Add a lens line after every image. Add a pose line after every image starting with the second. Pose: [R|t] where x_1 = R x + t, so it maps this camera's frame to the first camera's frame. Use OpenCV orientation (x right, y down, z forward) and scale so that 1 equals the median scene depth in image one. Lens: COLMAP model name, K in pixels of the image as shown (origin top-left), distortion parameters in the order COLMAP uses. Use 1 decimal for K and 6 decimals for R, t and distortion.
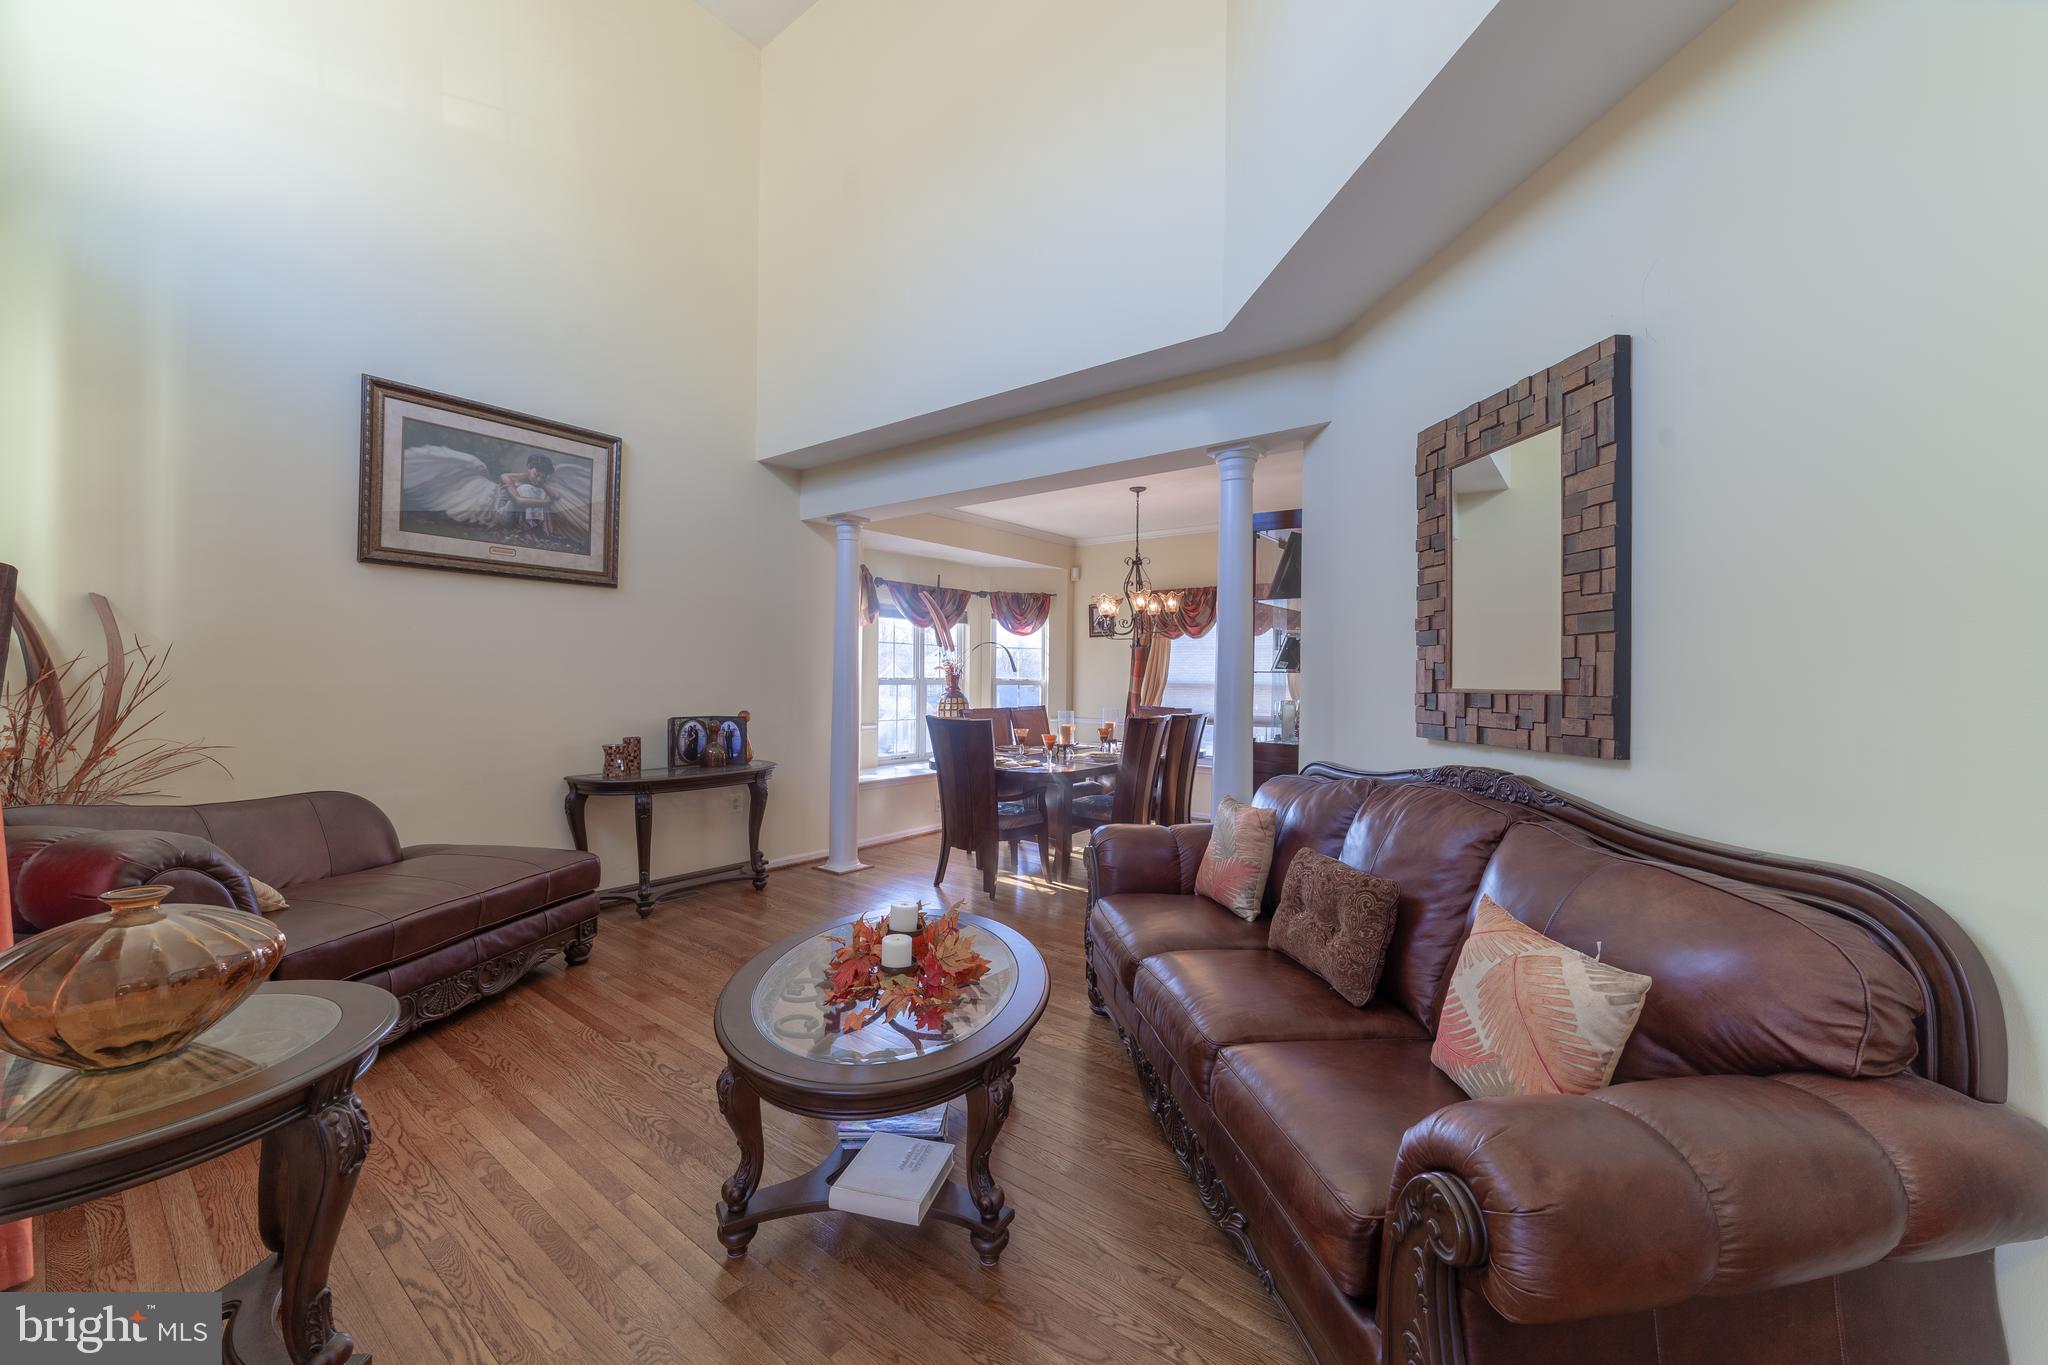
lens RADIAL K [[785.7, 0, 1024.0], [0, 785.7, 682.5], [0, 0, 1]] dist [-0.019200, 0.006903]
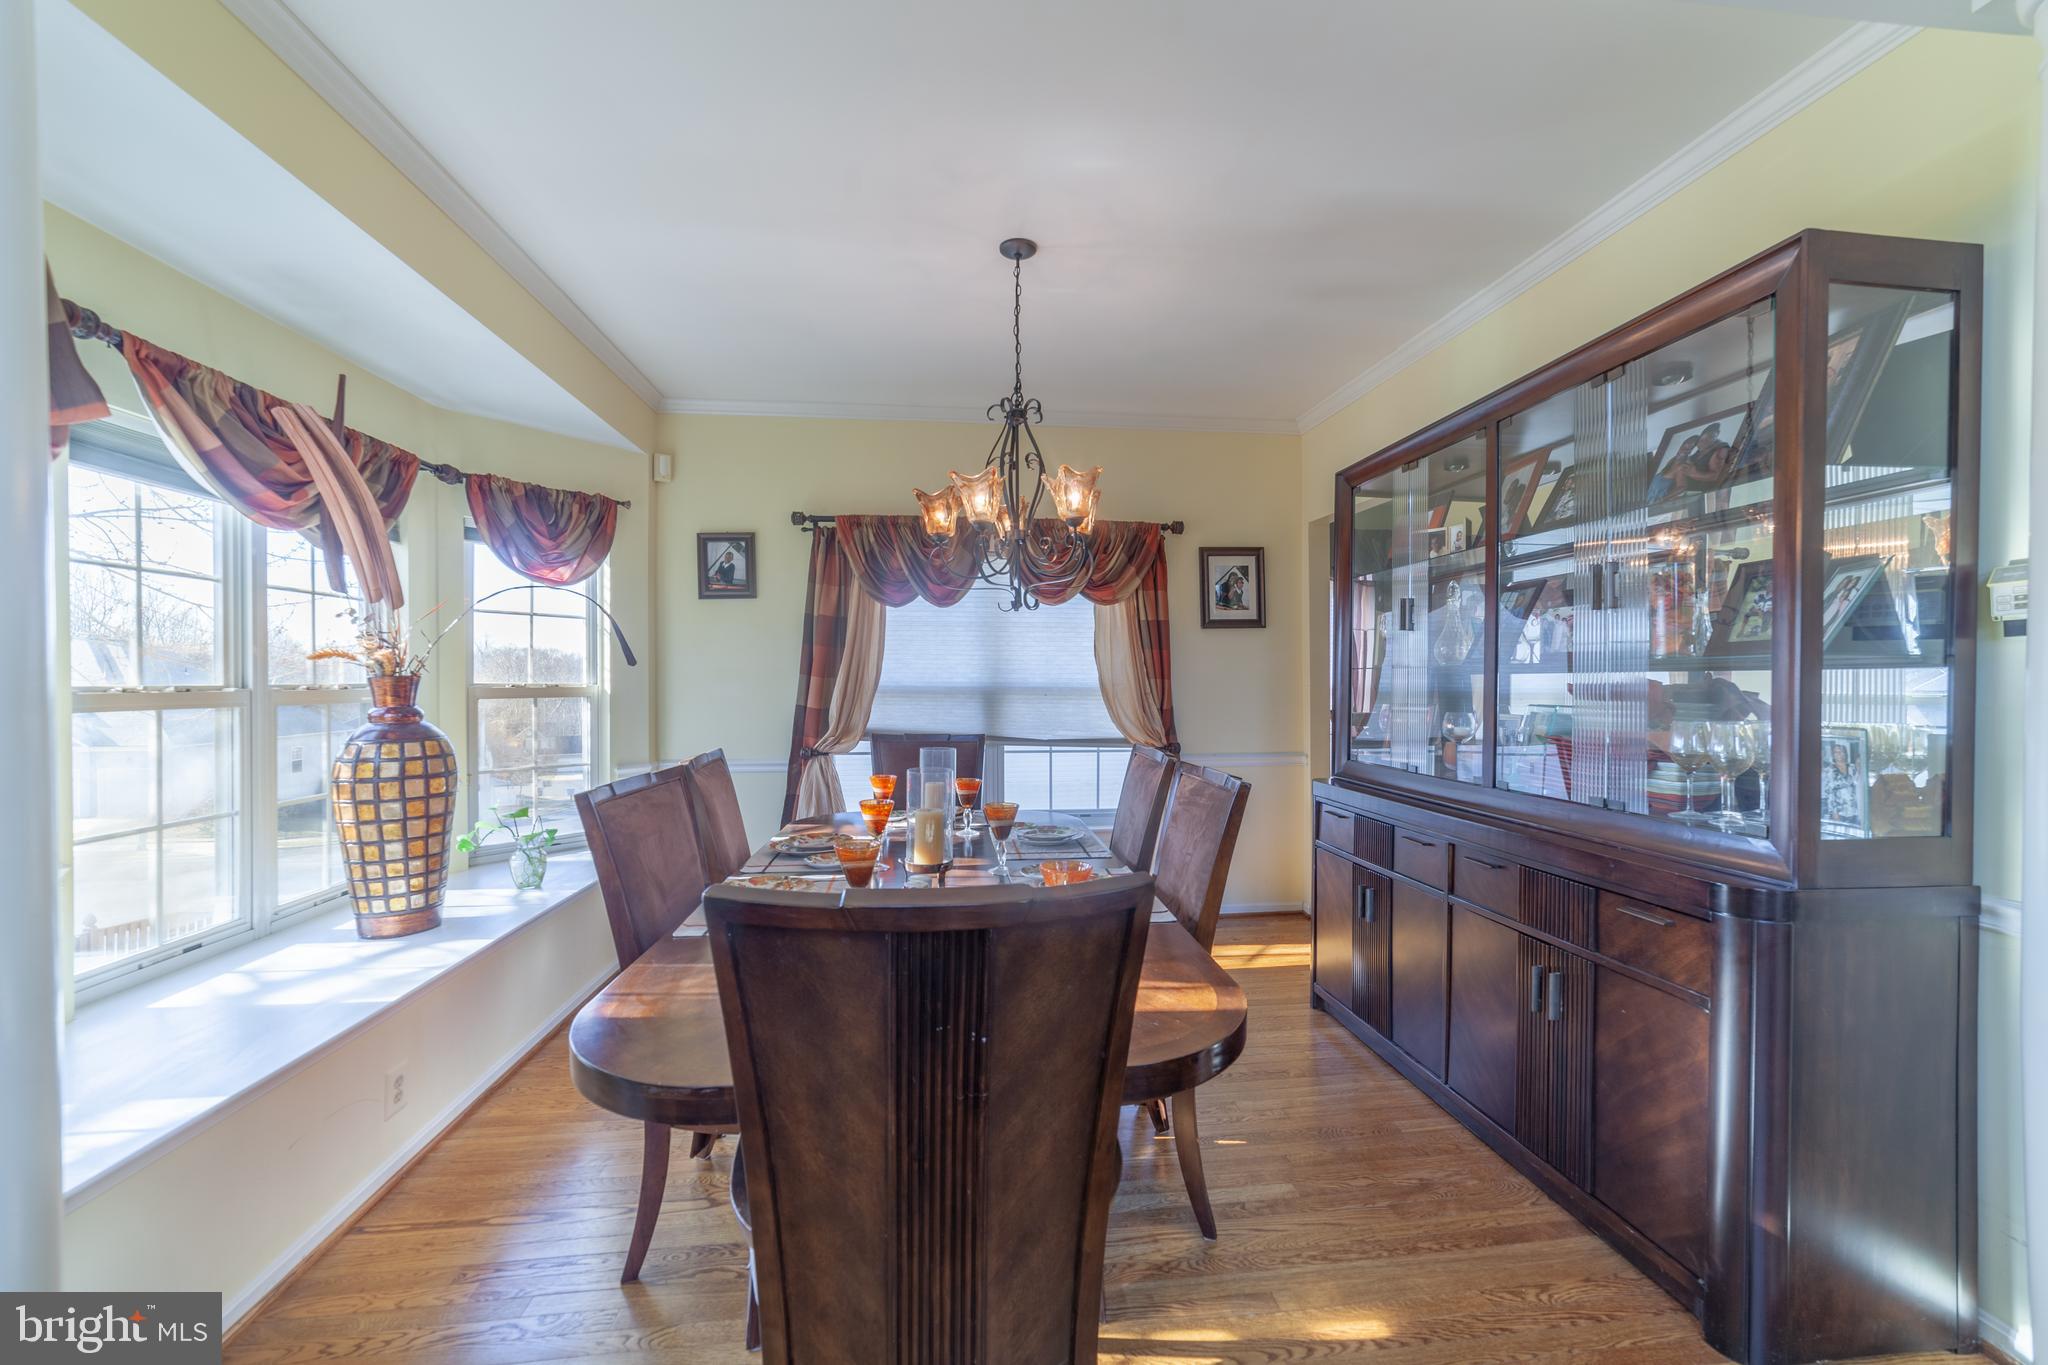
lens RADIAL K [[785.7, 0, 1024.0], [0, 785.7, 682.5], [0, 0, 1]] dist [-0.019200, 0.006903]
pose [[0.711531, -0.015740, 0.702479, -0.334132], [0.013901, 0.999869, 0.008323, -0.014144], [-0.702518, 0.003843, 0.711656, 1.384716]]
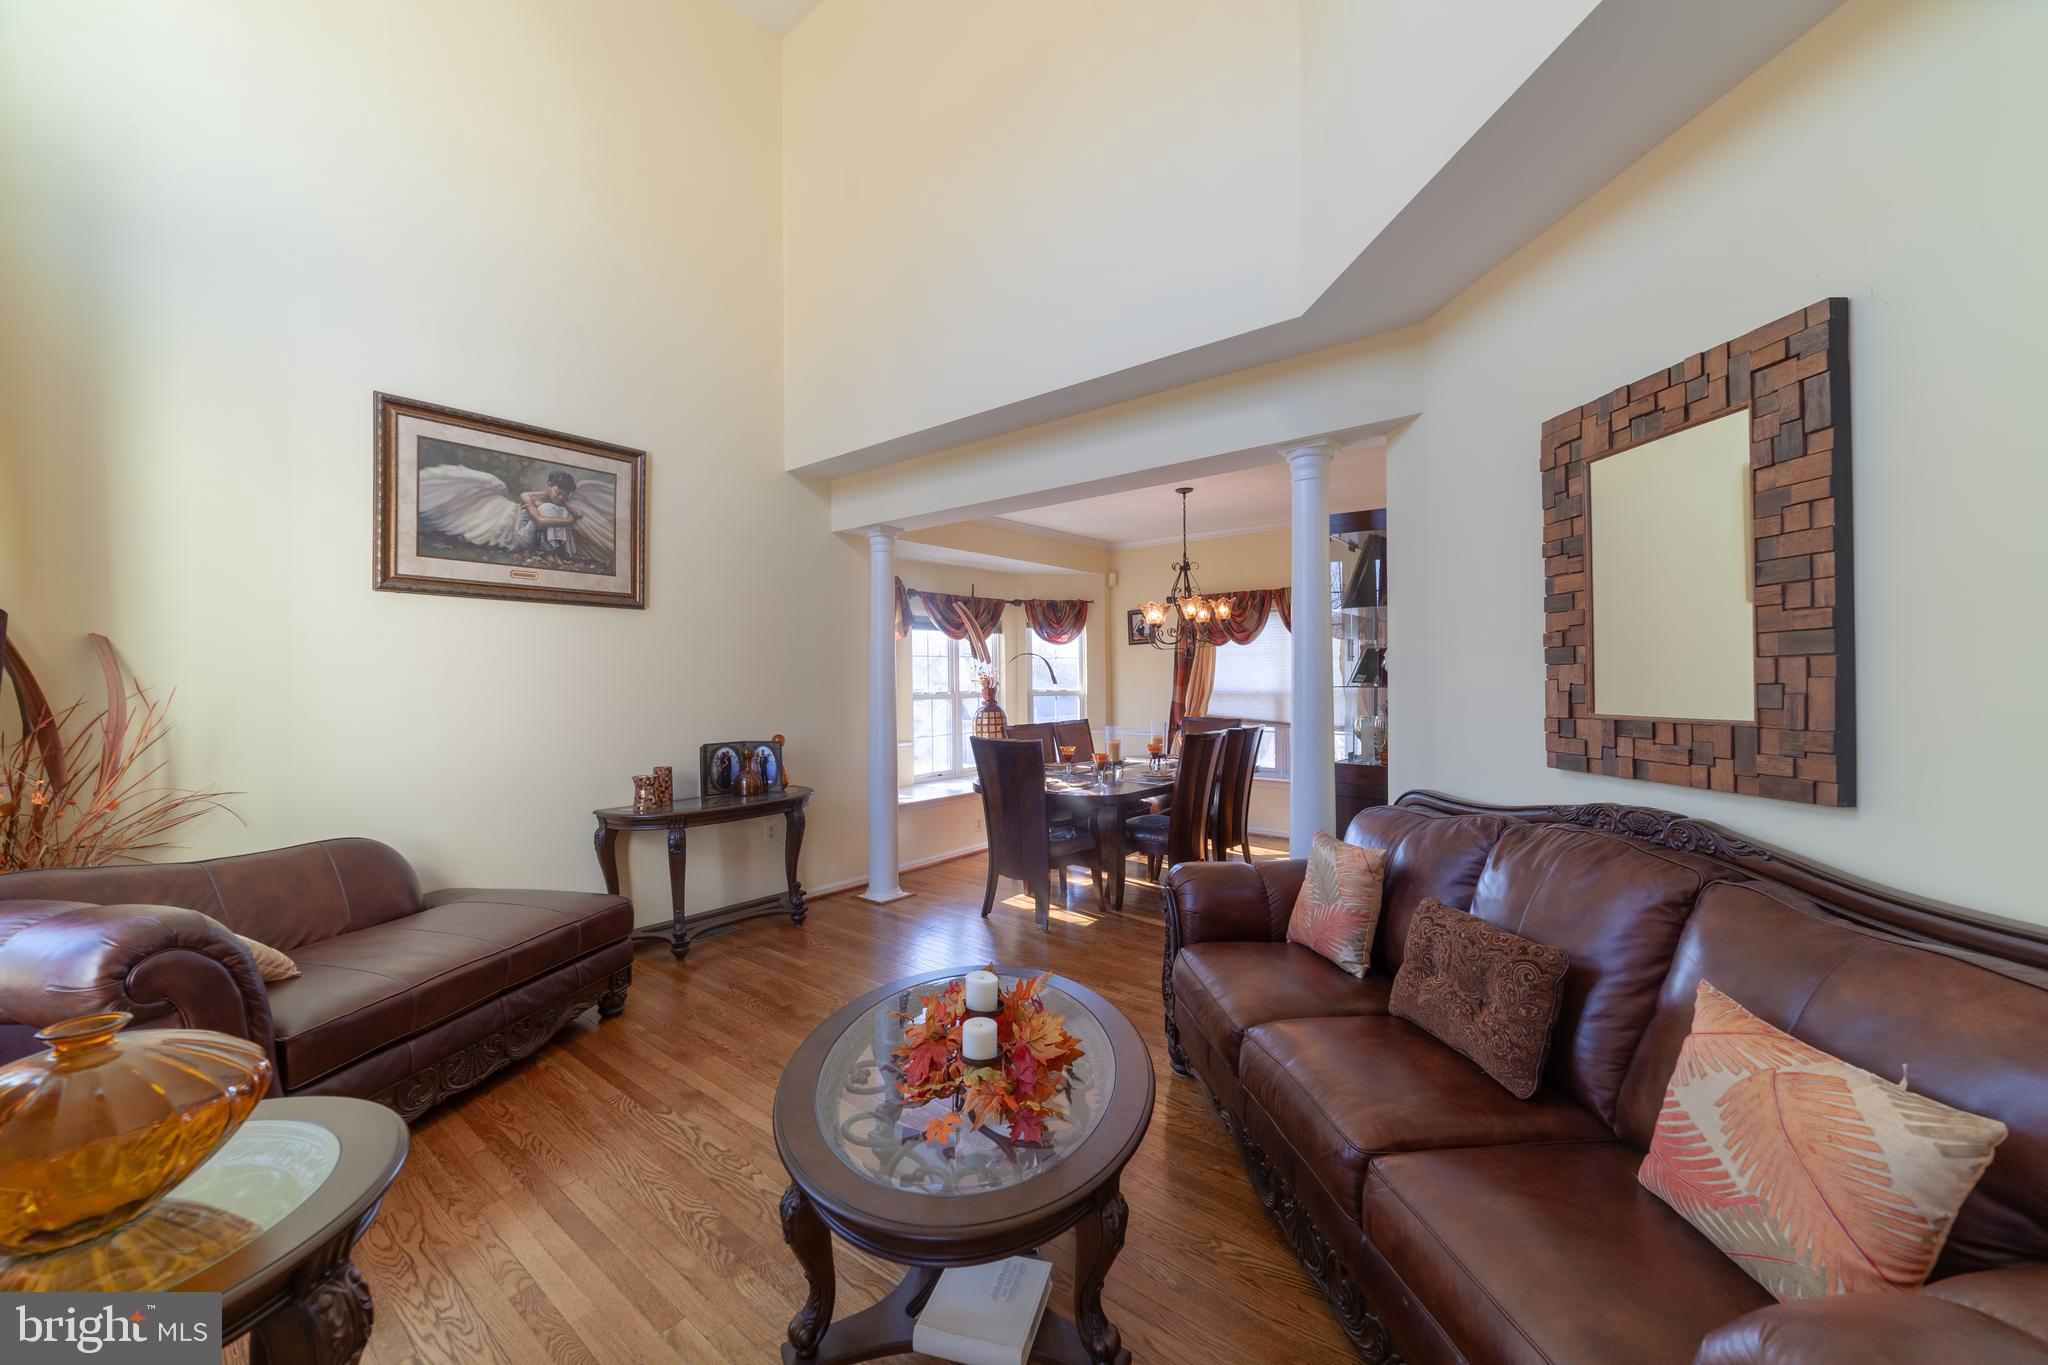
lens RADIAL K [[785.7, 0, 1024.0], [0, 785.7, 682.5], [0, 0, 1]] dist [-0.019200, 0.006903]
pose [[0.999489, -0.020248, -0.024719, -0.060732], [0.020211, 0.999794, -0.001766, -0.034134], [0.024750, 0.001266, 0.999693, 0.099586]]
